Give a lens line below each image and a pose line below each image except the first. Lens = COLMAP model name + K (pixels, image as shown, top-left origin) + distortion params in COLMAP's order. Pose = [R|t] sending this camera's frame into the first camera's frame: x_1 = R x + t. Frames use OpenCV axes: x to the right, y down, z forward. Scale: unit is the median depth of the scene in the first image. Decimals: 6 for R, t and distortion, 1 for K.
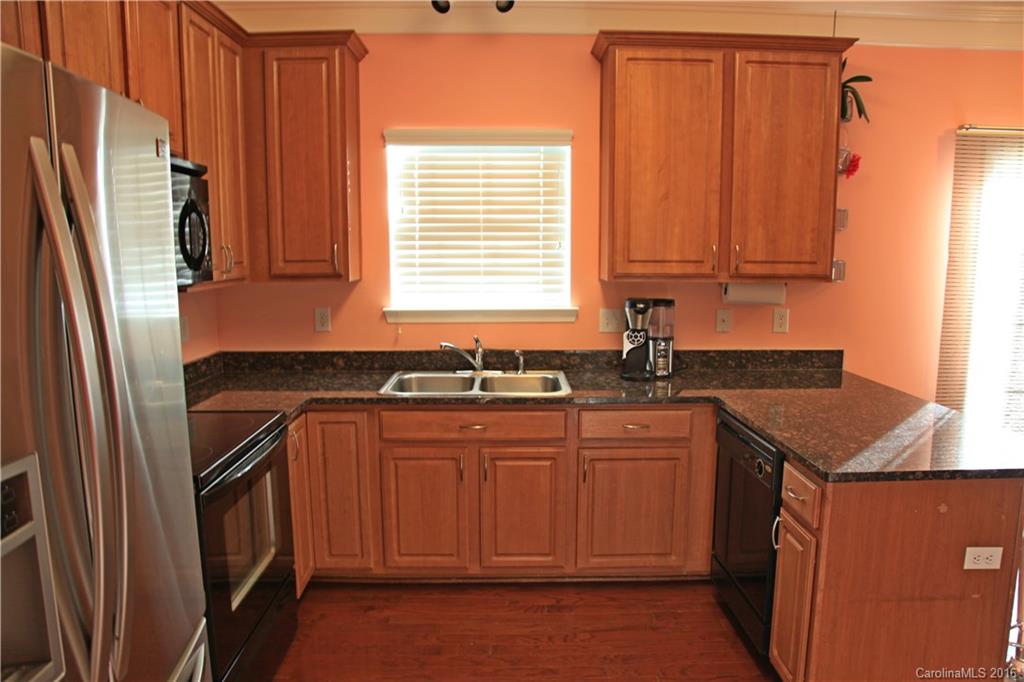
lens RADIAL K [[692.1, 0, 518.1], [0, 692.1, 338.5], [0, 0, 1]] dist [-0.125203, 0.066082]
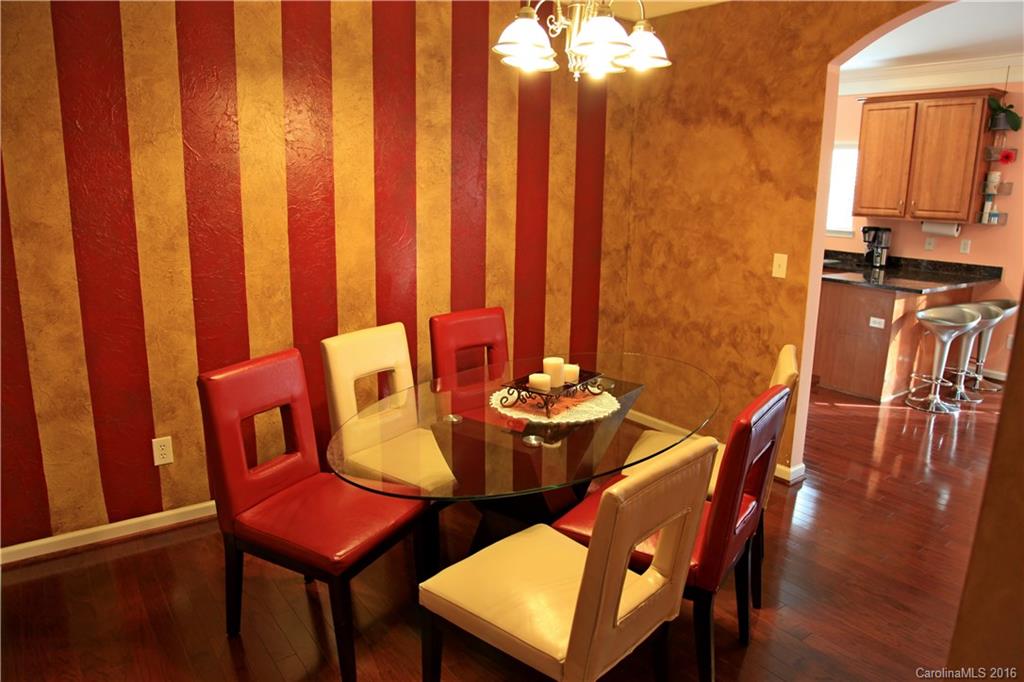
lens RADIAL K [[692.1, 0, 518.1], [0, 692.1, 338.5], [0, 0, 1]] dist [-0.125203, 0.066082]
pose [[0.588929, 0.181824, -0.787466, 1.231808], [-0.129417, 0.983007, 0.130186, 0.150425], [0.797755, 0.025241, 0.602453, -1.054351]]
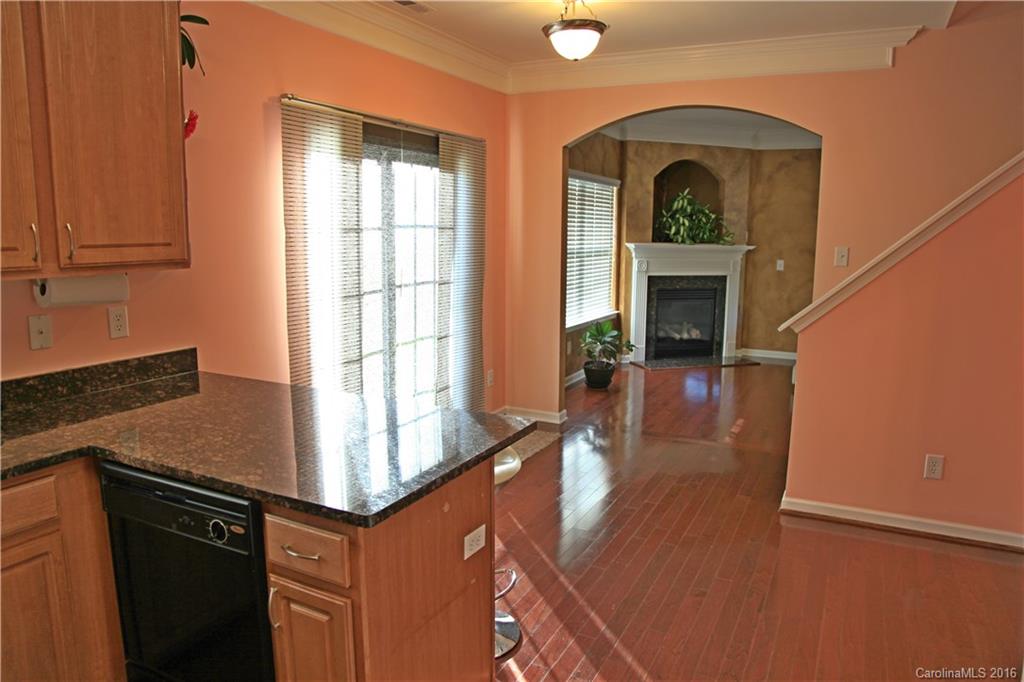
lens RADIAL K [[692.1, 0, 518.1], [0, 692.1, 338.5], [0, 0, 1]] dist [-0.125203, 0.066082]
pose [[0.468546, -0.137627, 0.872653, -0.068285], [0.110195, 0.989181, 0.096838, -0.035112], [-0.876539, 0.050789, 0.478643, 0.279174]]
